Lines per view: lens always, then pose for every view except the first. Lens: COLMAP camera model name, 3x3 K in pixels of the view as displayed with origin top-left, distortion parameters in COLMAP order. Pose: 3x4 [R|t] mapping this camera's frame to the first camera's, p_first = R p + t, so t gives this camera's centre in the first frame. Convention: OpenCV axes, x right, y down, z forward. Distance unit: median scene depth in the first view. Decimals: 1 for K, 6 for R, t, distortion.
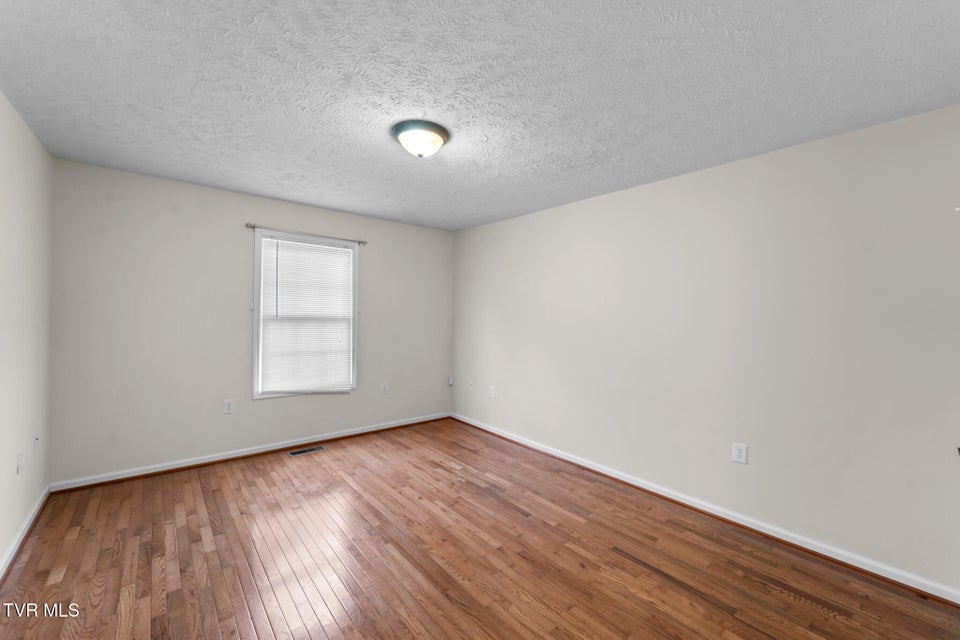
lens RADIAL K [[386.1, 0, 480.2], [0, 386.1, 316.9], [0, 0, 1]] dist [-0.000506, -0.001421]
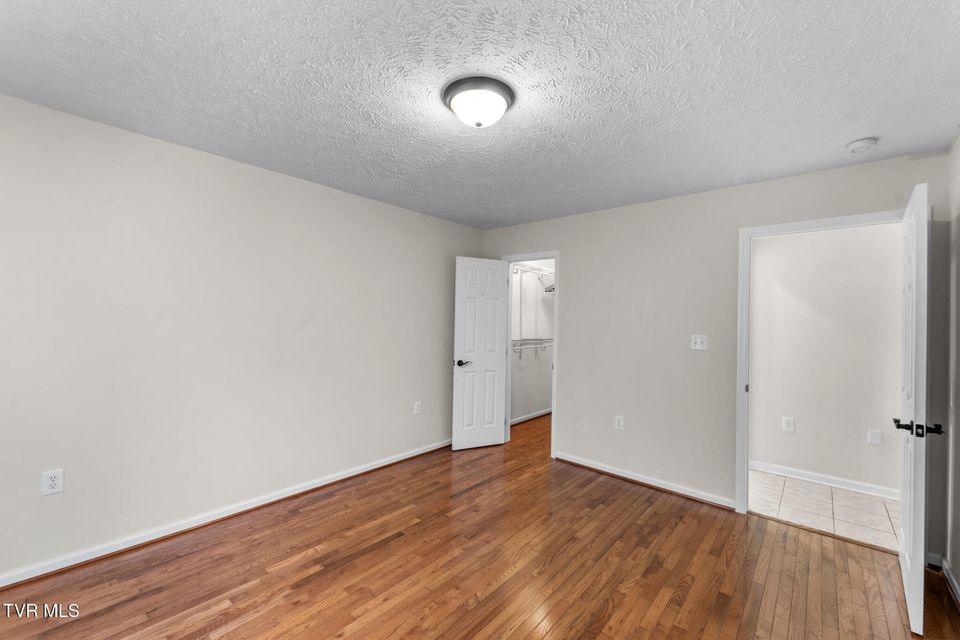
lens RADIAL K [[386.1, 0, 480.2], [0, 386.1, 319.8], [0, 0, 1]] dist [-0.000506, -0.001421]
pose [[-0.156326, -0.021986, 0.987461, -0.789266], [-0.017309, 0.999660, 0.019517, -0.025748], [-0.987554, -0.014041, -0.156653, 0.928001]]
